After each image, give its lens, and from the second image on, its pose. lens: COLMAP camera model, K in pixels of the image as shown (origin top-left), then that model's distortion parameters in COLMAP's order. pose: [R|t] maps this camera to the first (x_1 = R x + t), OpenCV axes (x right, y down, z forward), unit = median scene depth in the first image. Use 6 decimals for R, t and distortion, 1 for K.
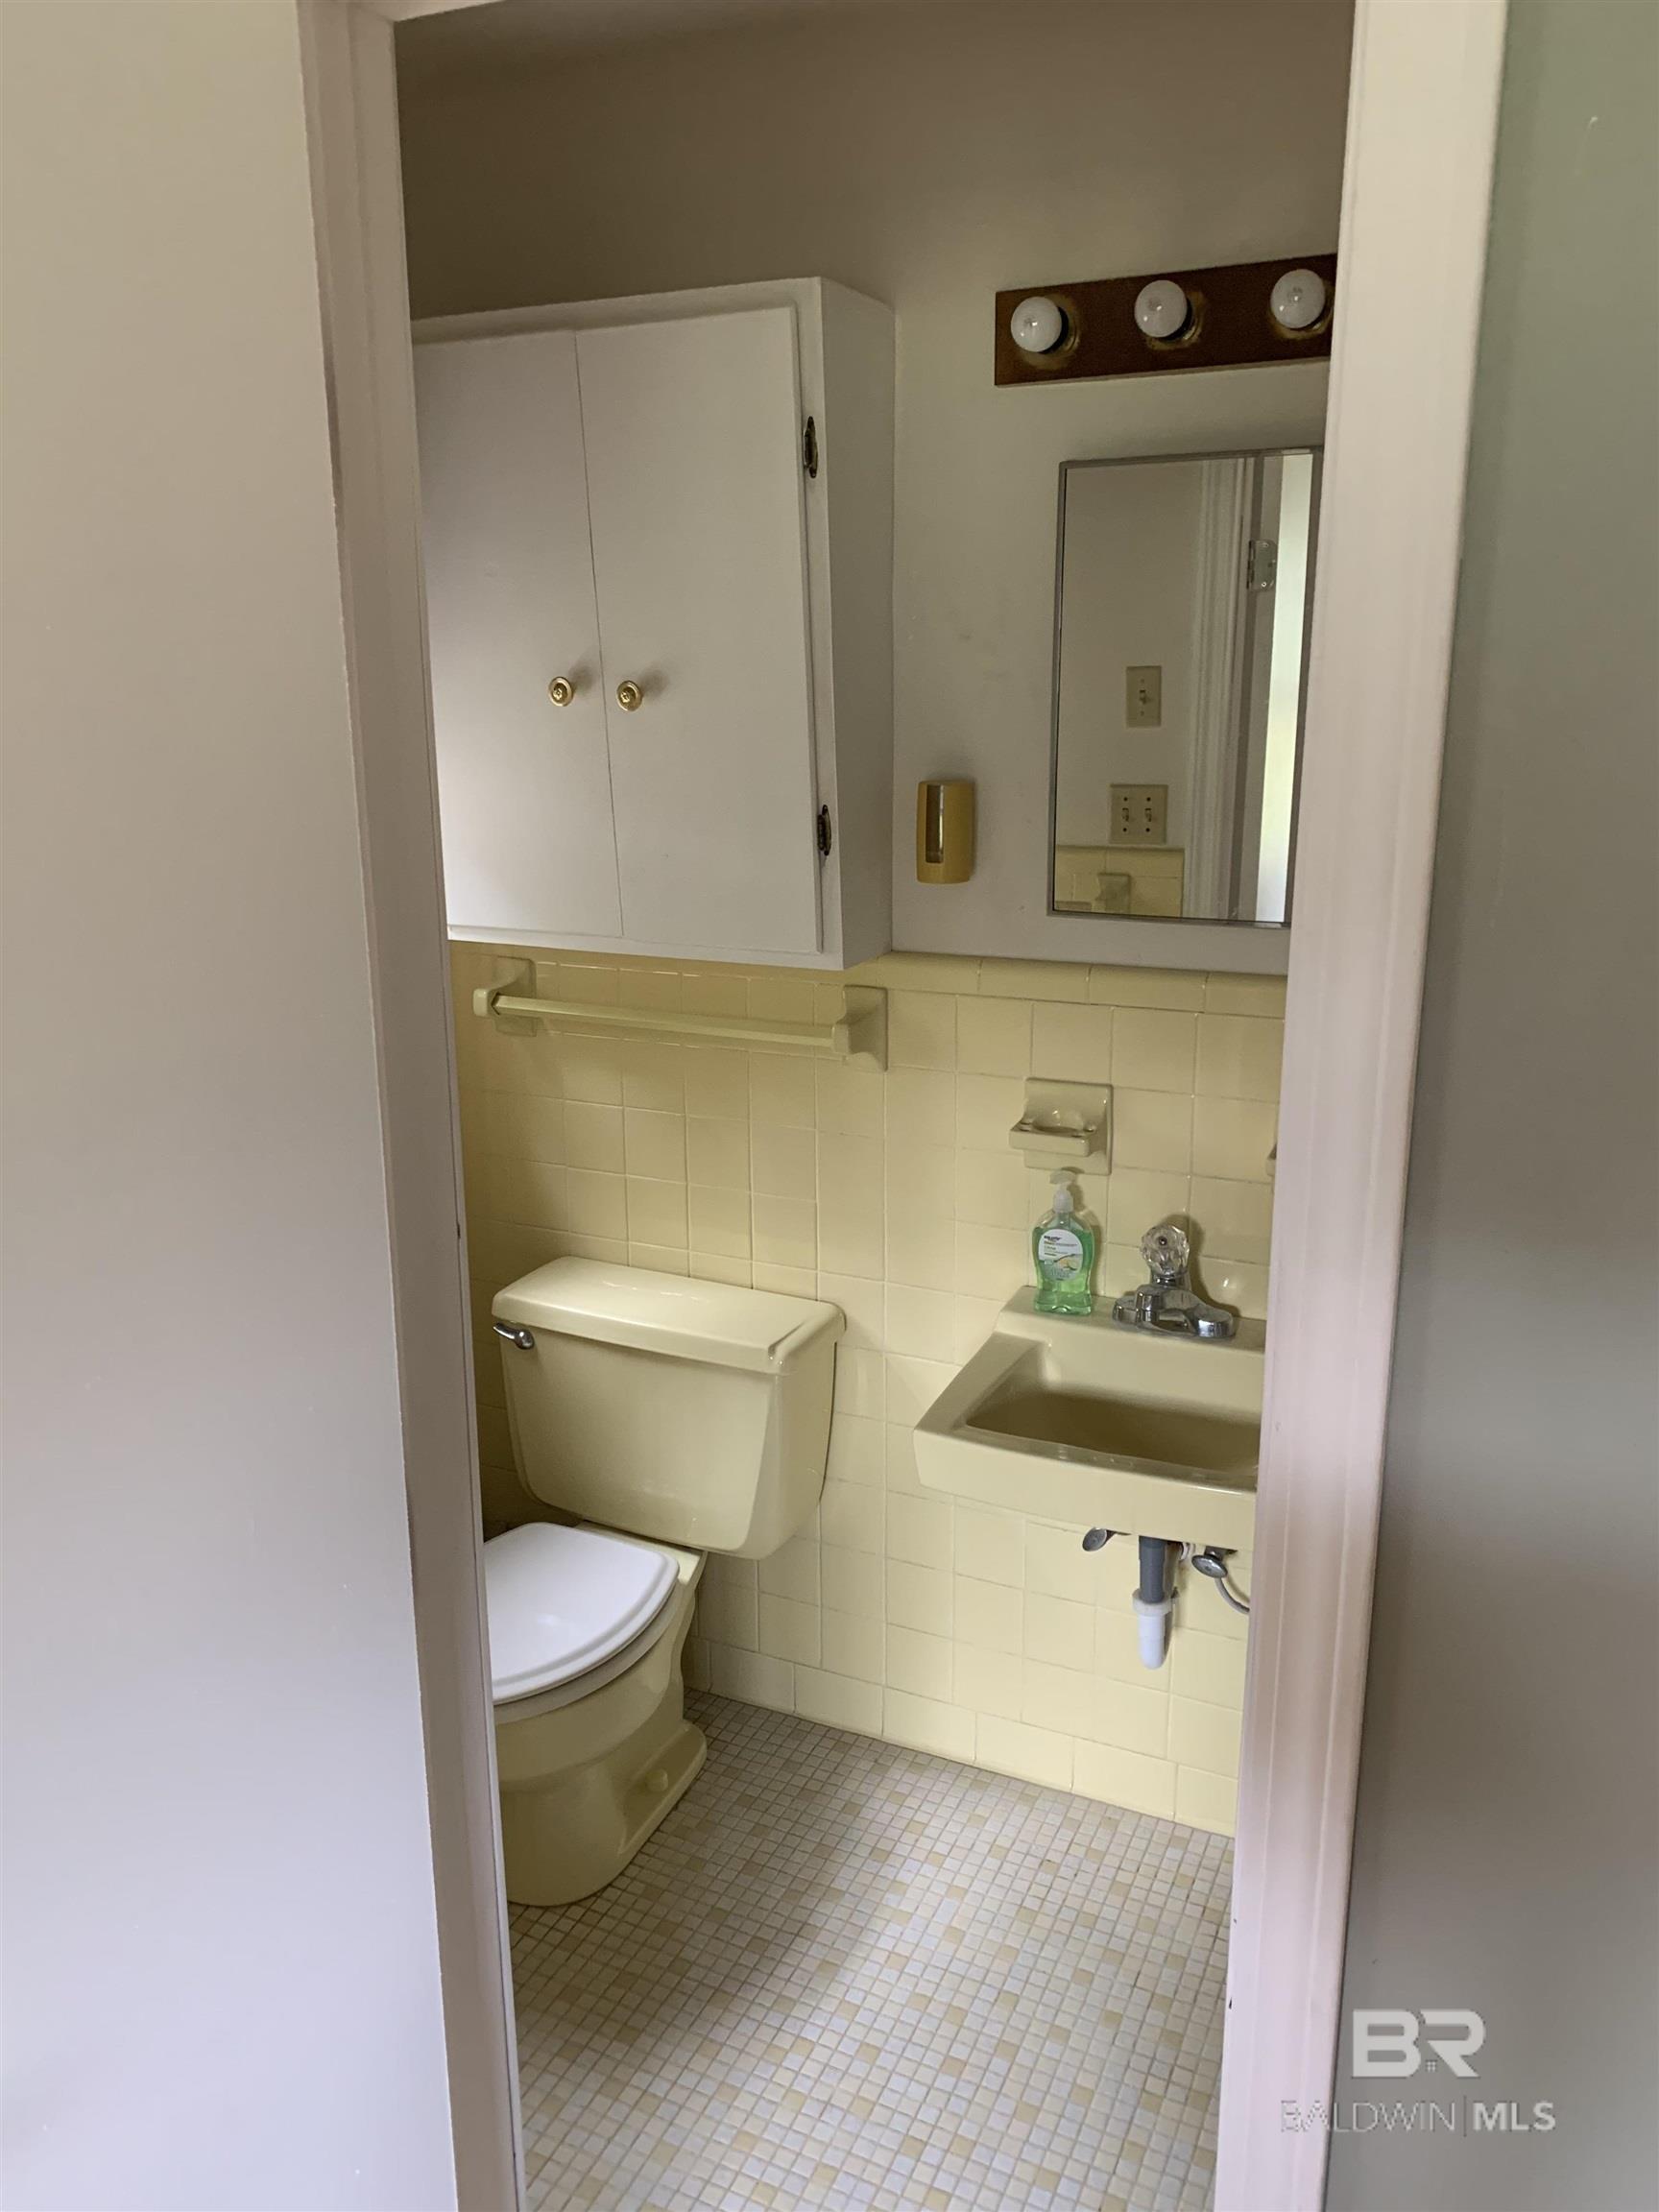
lens RADIAL K [[1683.0, 0, 834.4], [0, 1683.0, 1117.1], [0, 0, 1]] dist [0.046176, -0.040219]
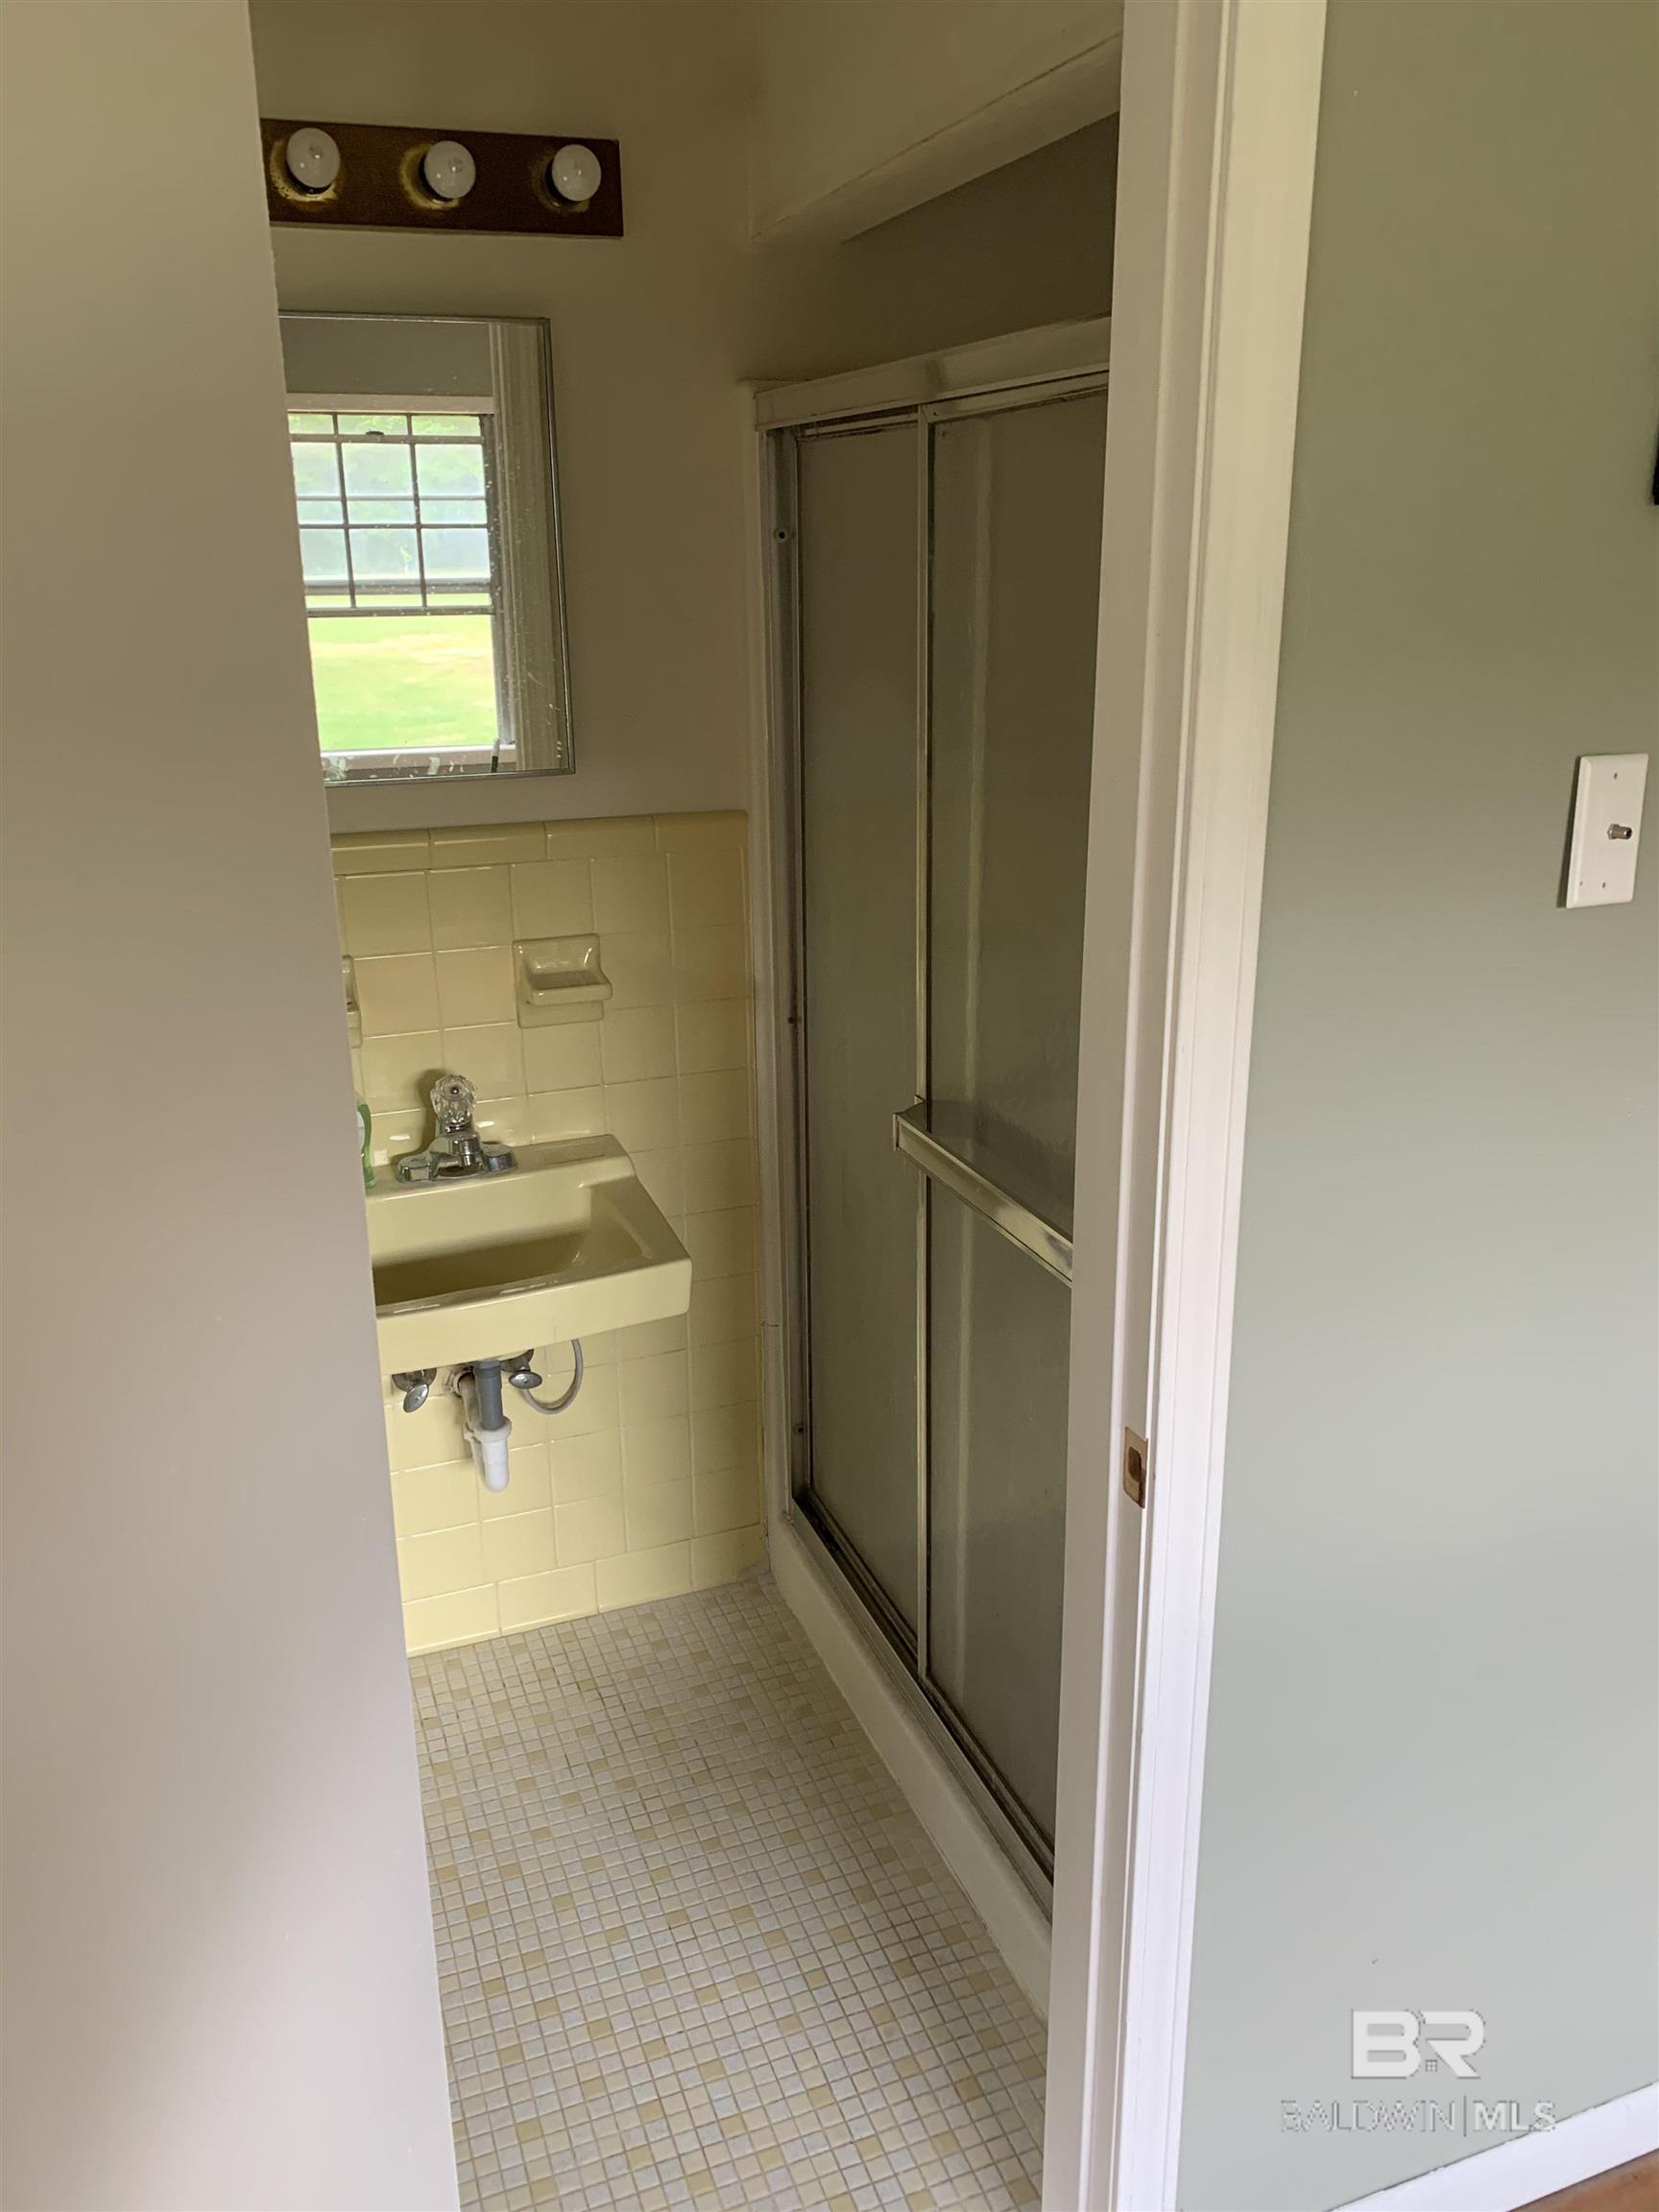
lens RADIAL K [[1683.0, 0, 840.8], [0, 1683.0, 1098.0], [0, 0, 1]] dist [0.046176, -0.040219]
pose [[0.701321, -0.224048, 0.676721, -0.369976], [0.194235, 0.973464, 0.120998, -0.000800], [-0.685873, 0.046584, 0.726229, 0.085299]]
